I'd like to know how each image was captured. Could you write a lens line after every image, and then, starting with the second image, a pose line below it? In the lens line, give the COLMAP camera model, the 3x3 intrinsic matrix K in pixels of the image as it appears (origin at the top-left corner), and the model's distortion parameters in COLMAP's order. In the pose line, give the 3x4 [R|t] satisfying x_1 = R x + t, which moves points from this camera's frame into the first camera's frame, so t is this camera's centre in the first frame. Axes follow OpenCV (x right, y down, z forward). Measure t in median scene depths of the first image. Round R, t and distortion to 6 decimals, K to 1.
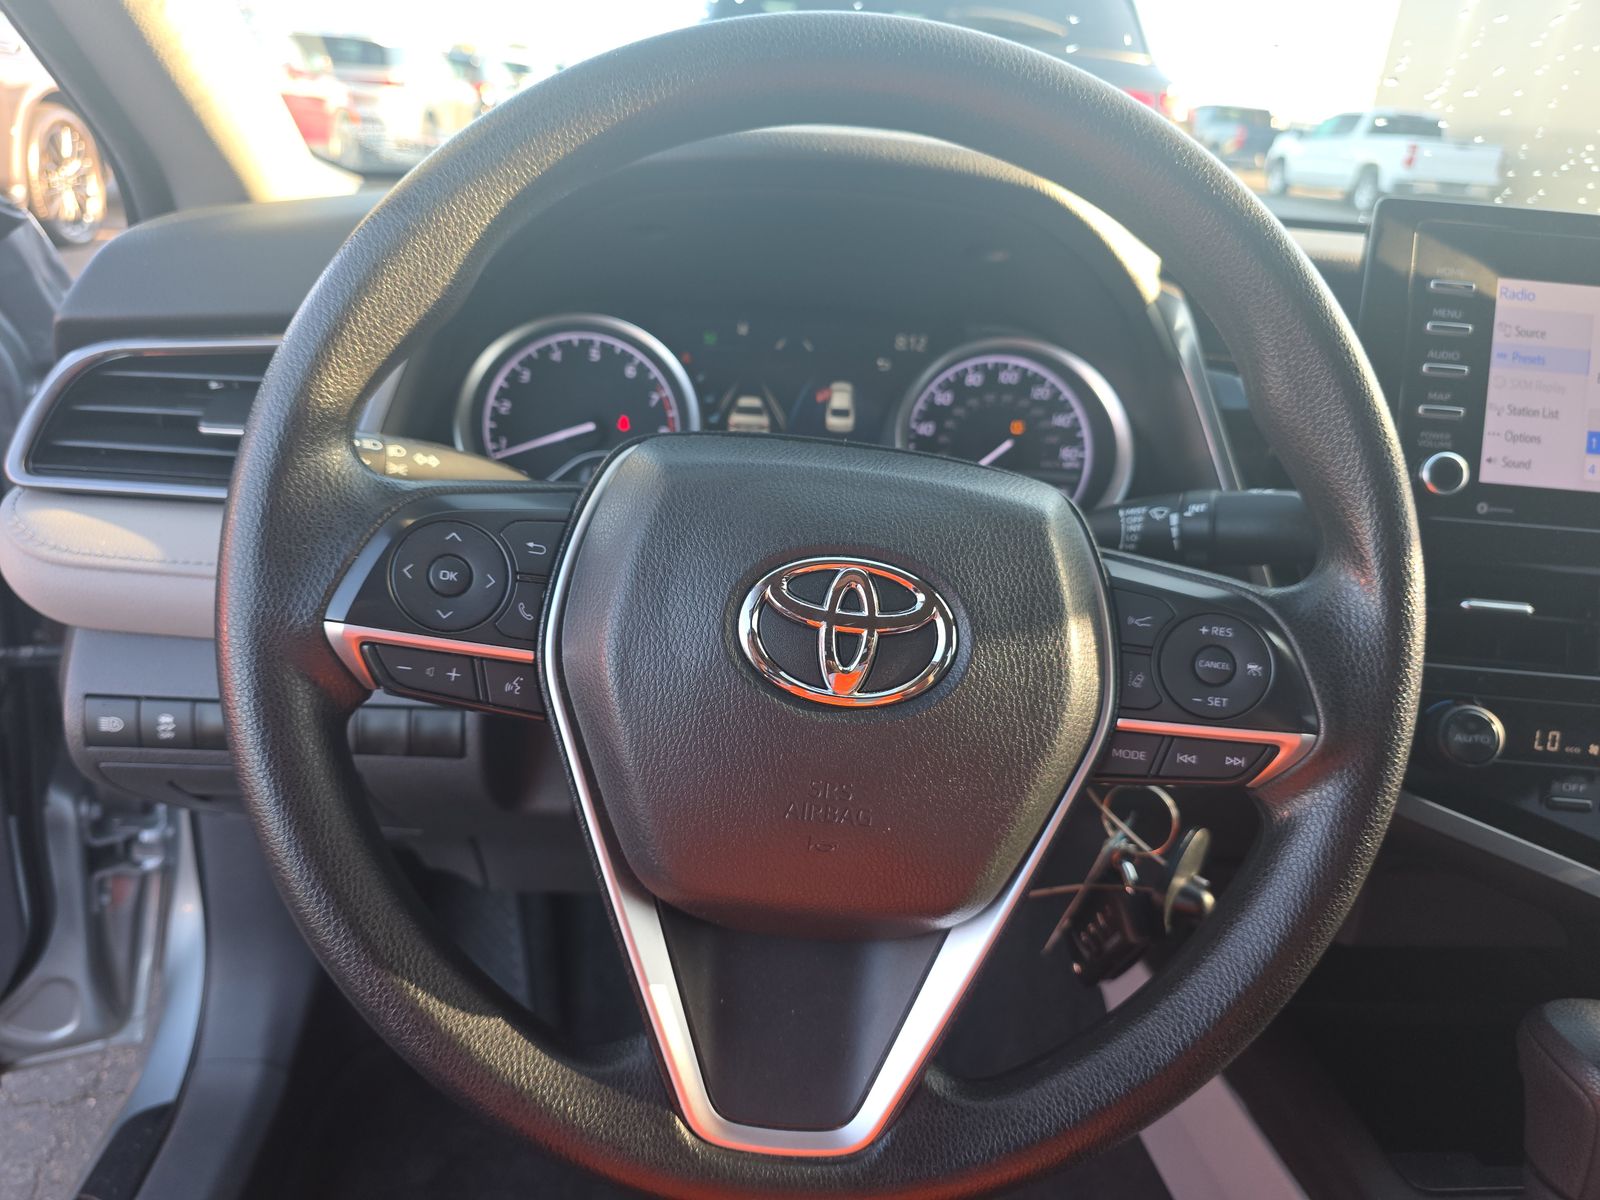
lens RADIAL K [[1072.2, 0, 797.2], [0, 1072.2, 605.4], [0, 0, 1]] dist [0.002023, 0.001853]
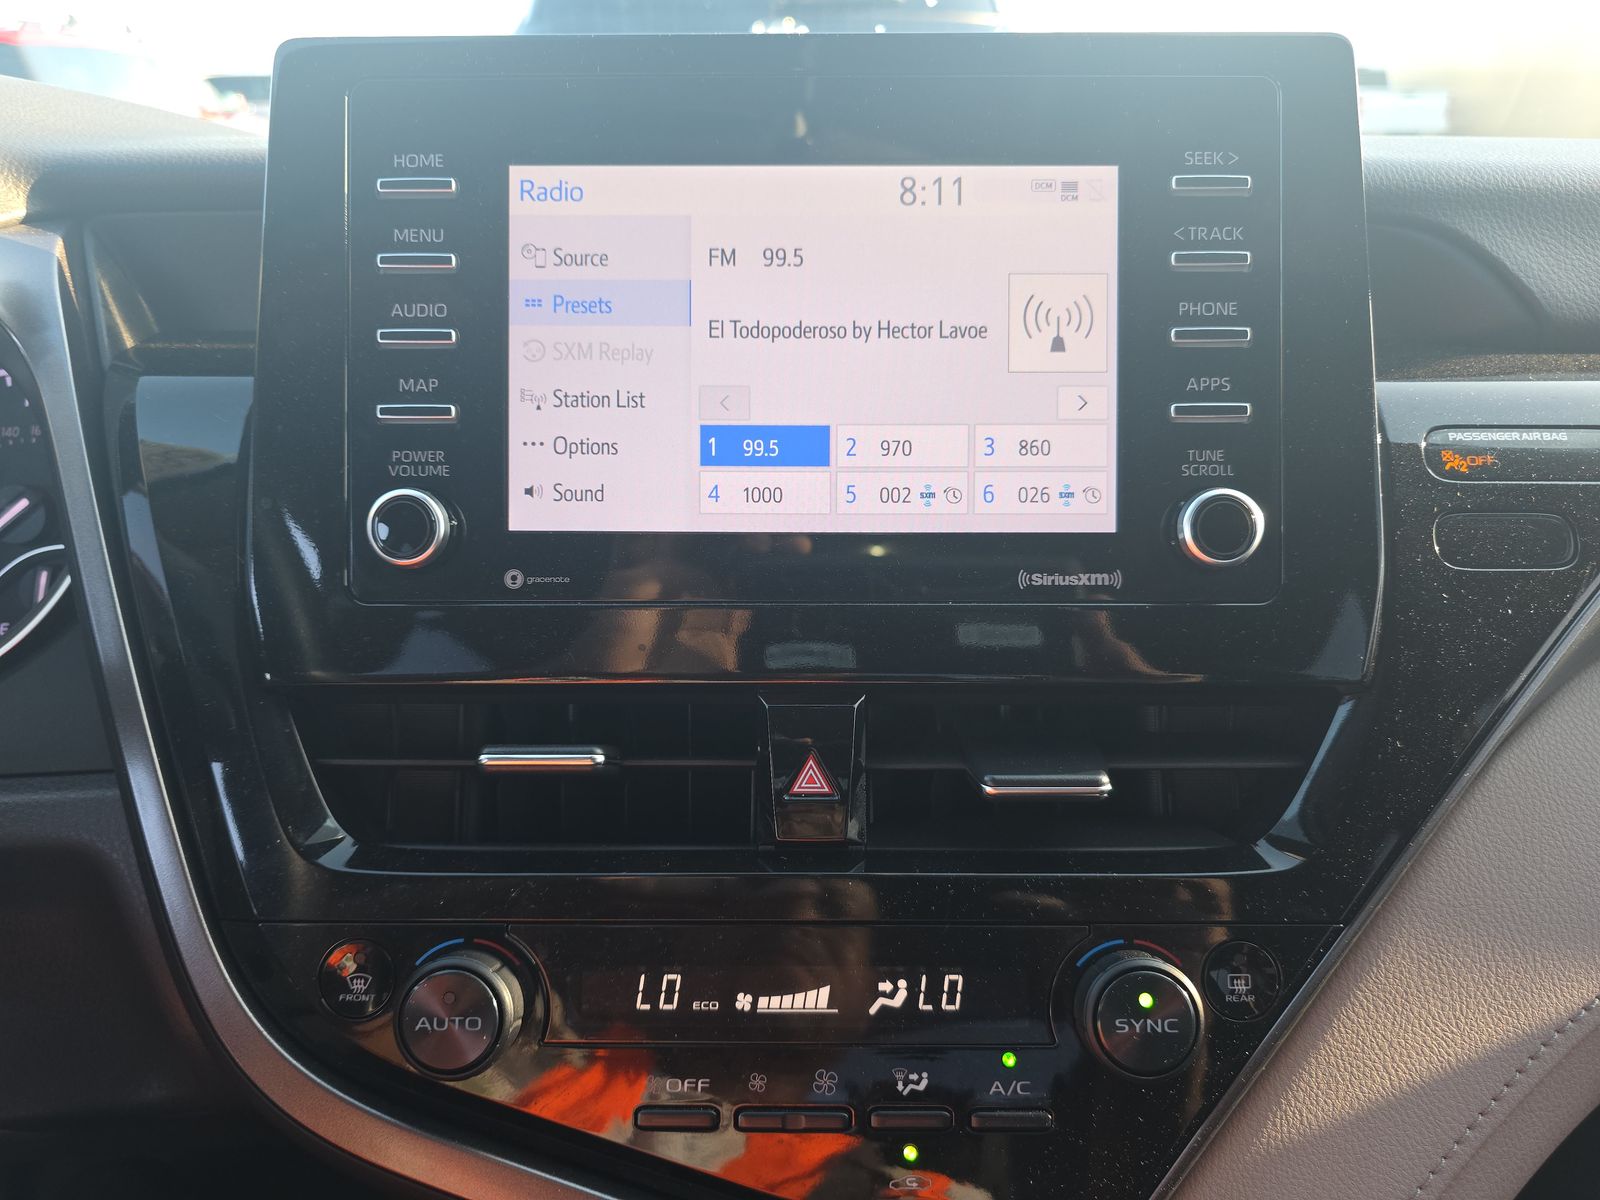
lens RADIAL K [[1072.2, 0, 802.2], [0, 1072.2, 594.0], [0, 0, 1]] dist [0.002023, 0.001853]
pose [[0.996707, -0.081082, -0.000894, 0.783710], [0.081067, 0.996647, -0.011044, -0.064841], [0.001787, 0.010935, 0.999939, 0.446080]]
